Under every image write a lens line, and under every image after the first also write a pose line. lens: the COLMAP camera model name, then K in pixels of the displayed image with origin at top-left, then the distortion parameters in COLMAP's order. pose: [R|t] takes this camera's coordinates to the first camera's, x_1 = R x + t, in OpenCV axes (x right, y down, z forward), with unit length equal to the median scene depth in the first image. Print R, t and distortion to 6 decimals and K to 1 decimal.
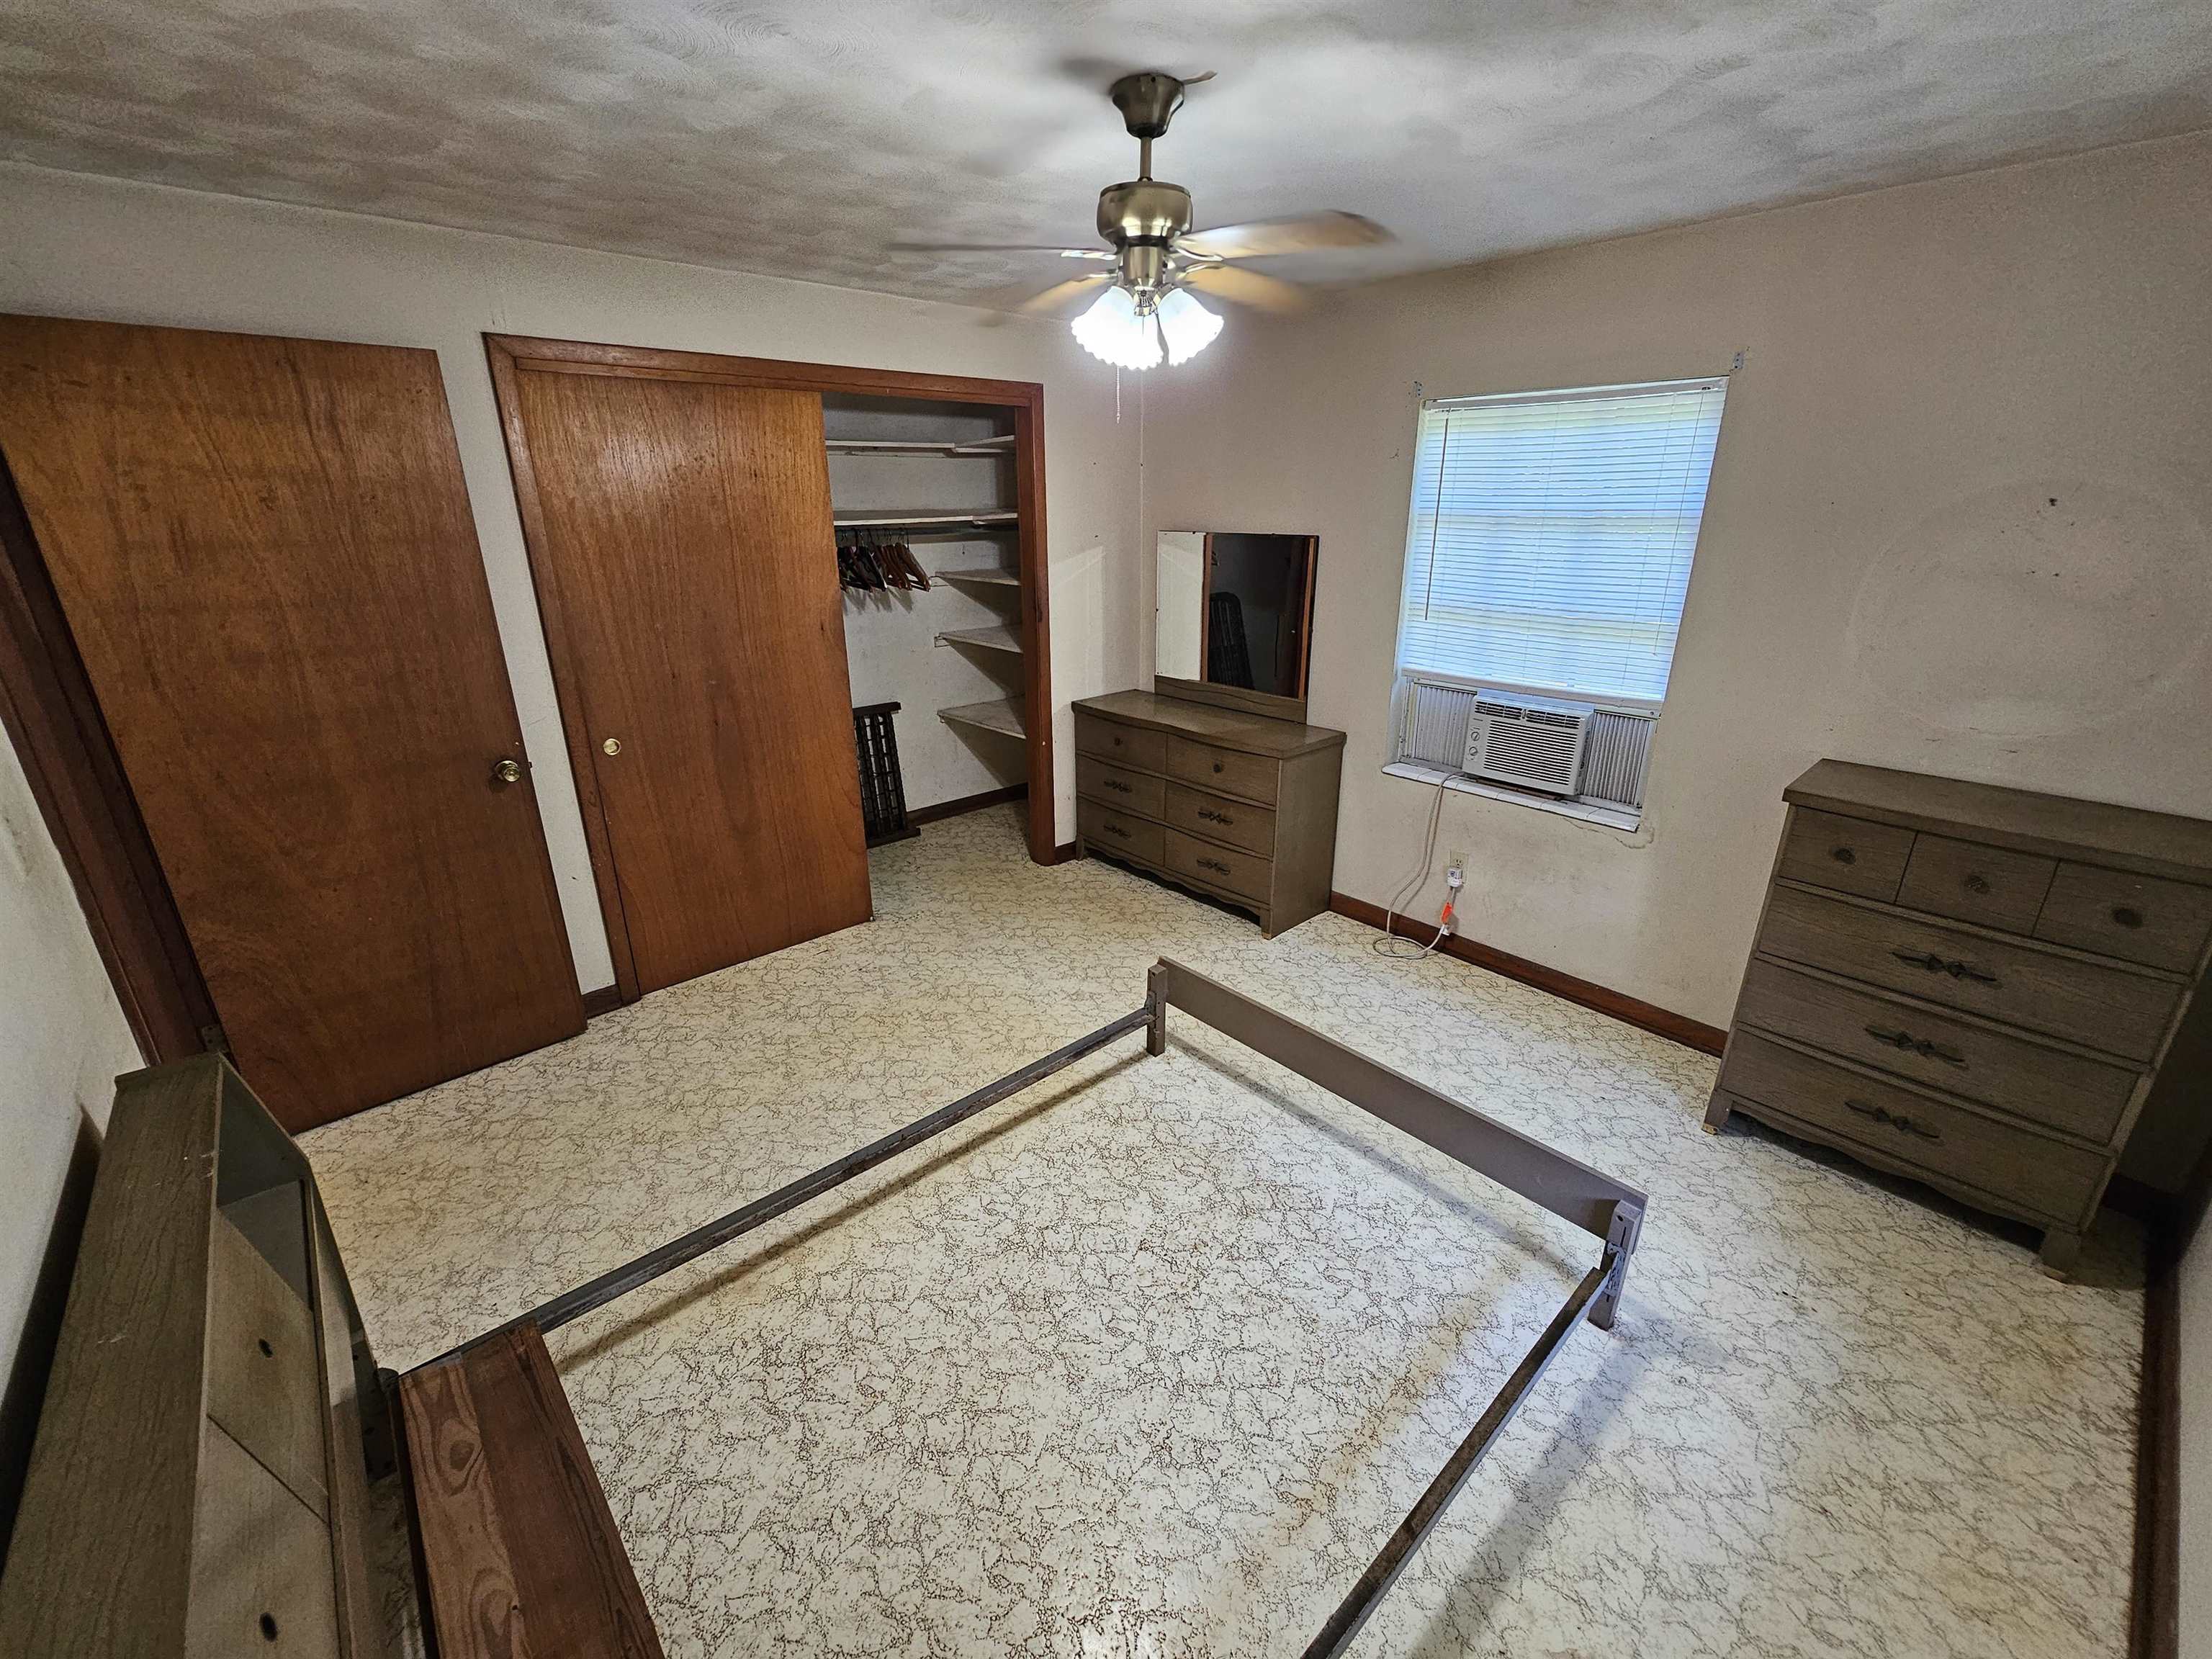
lens RADIAL K [[910.5, 0, 1115.9], [0, 910.5, 820.1], [0, 0, 1]] dist [-0.002494, 0.000489]
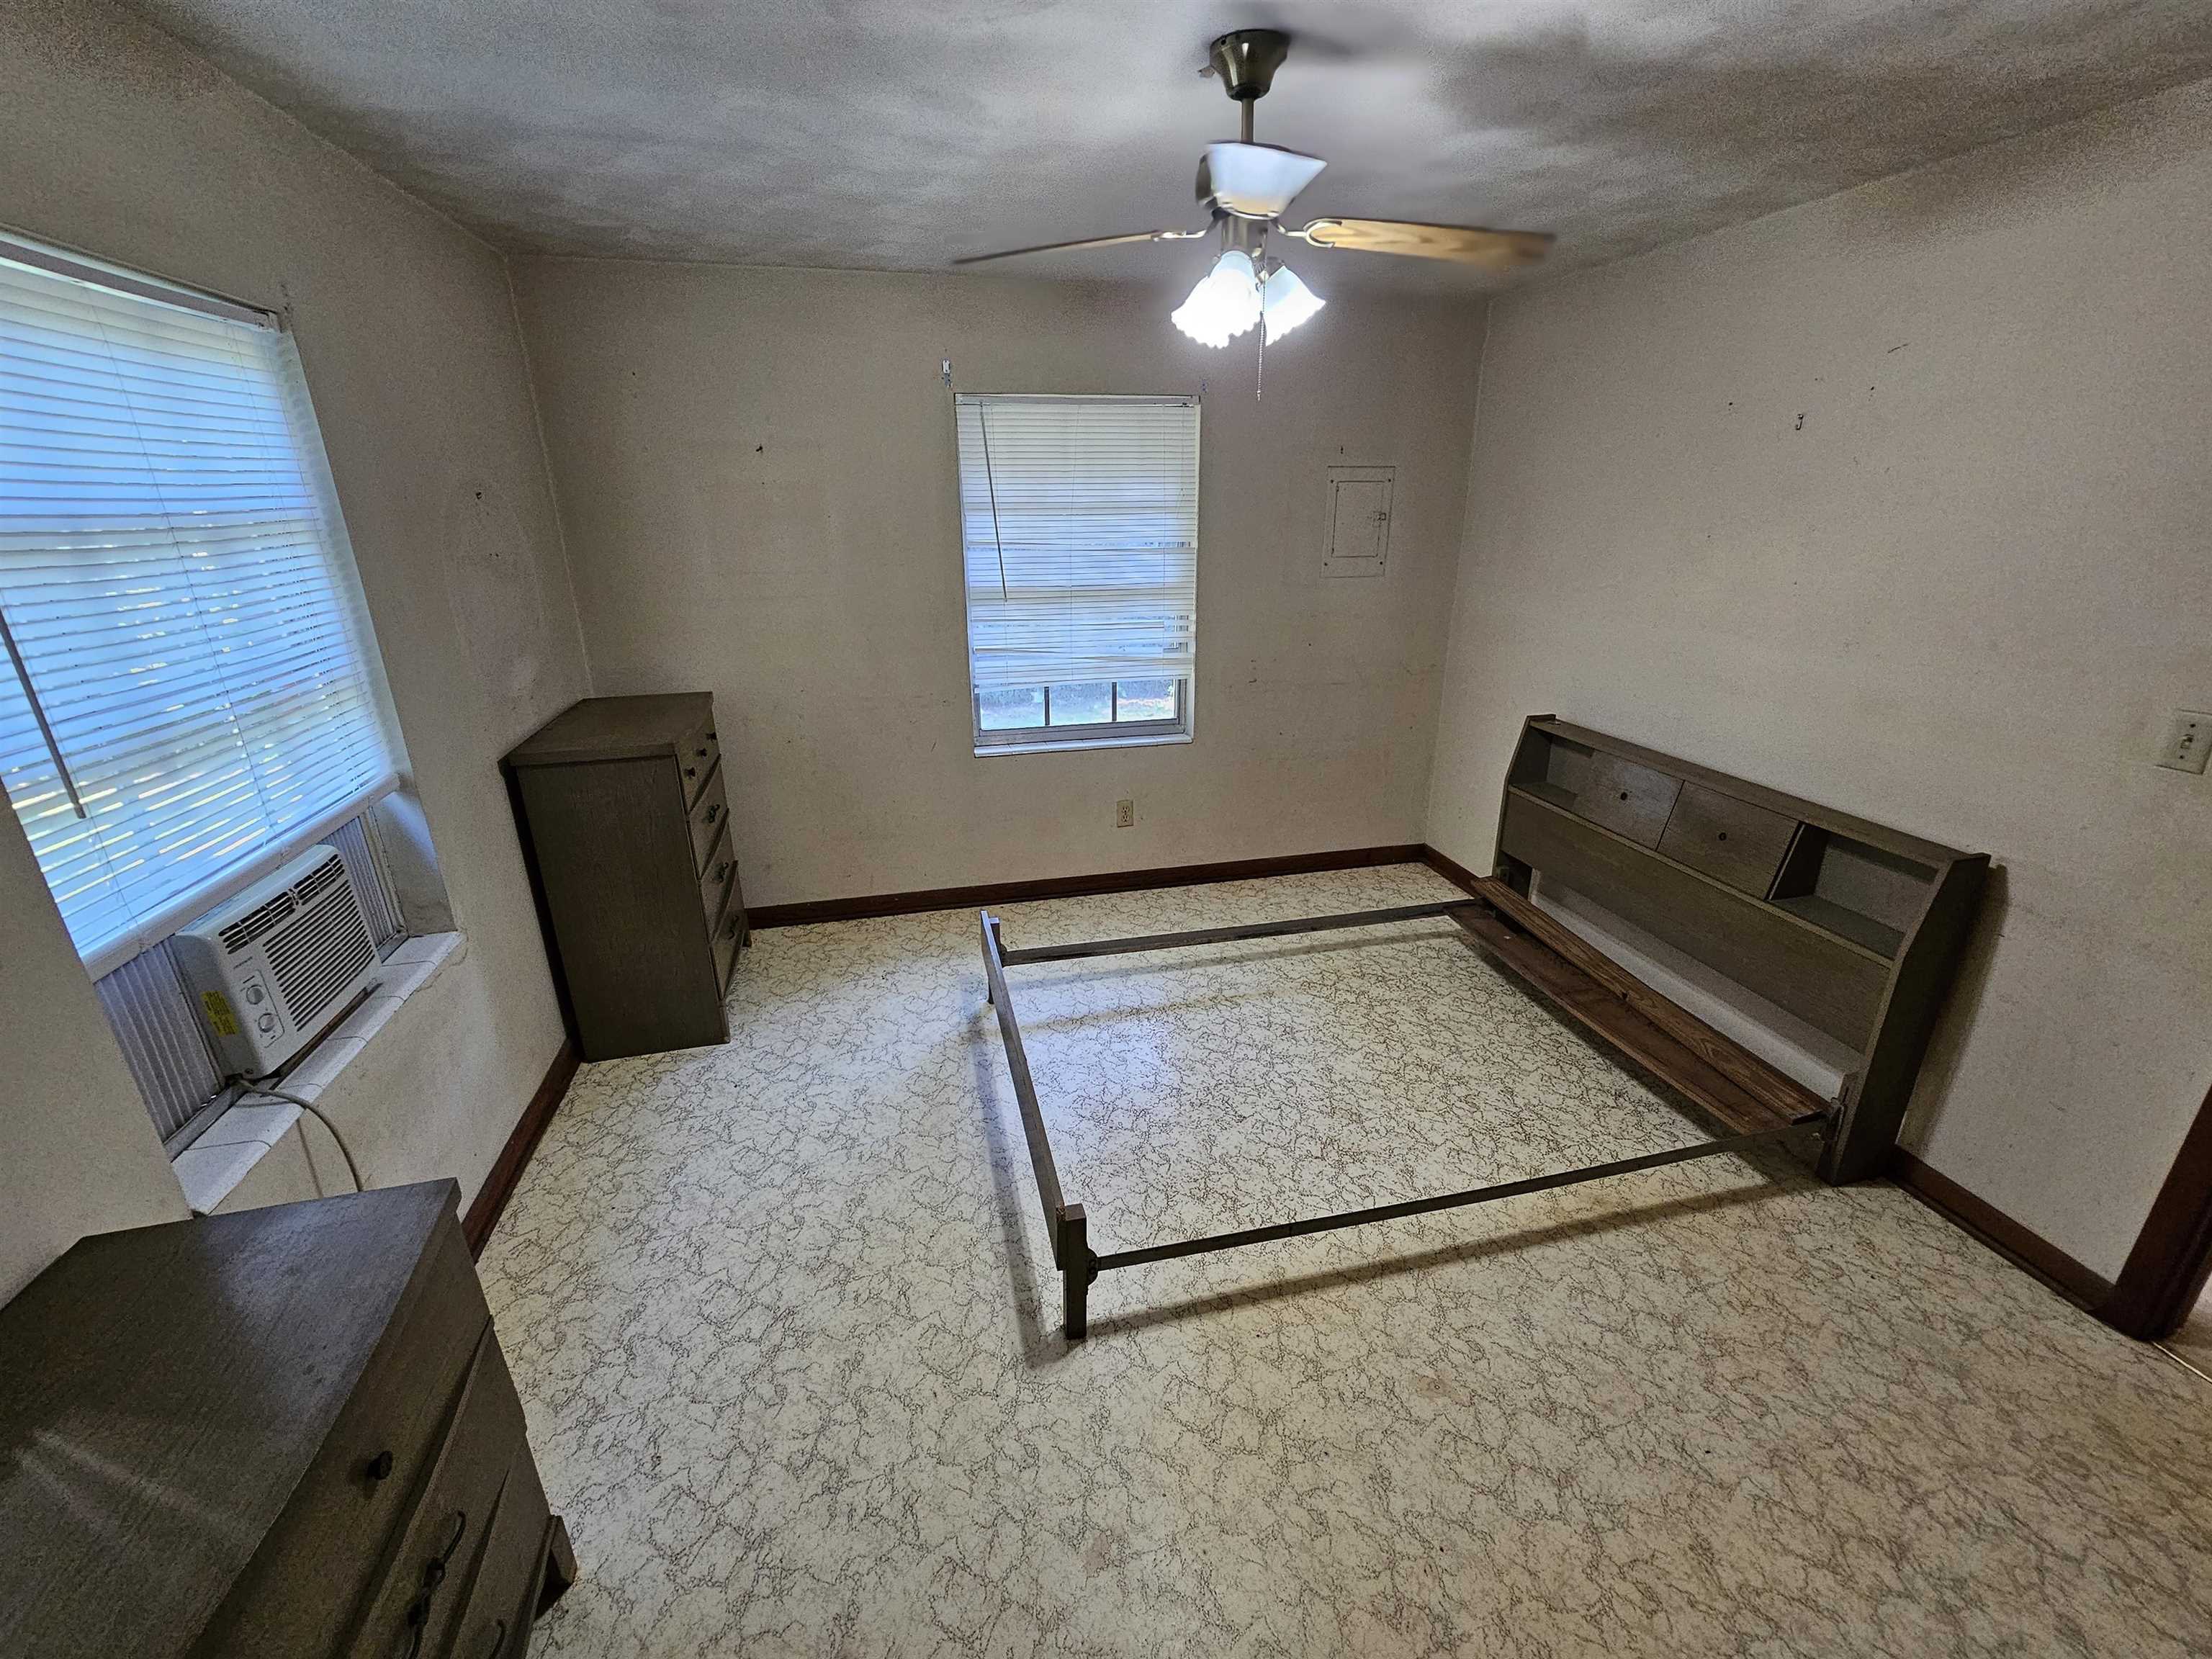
lens RADIAL K [[910.5, 0, 1102.2], [0, 910.5, 824.5], [0, 0, 1]] dist [-0.002494, 0.000489]
pose [[-0.874862, -0.158677, 0.457644, -0.278013], [0.168398, 0.786241, 0.594531, -0.537943], [-0.454156, 0.597199, -0.661132, 1.551043]]
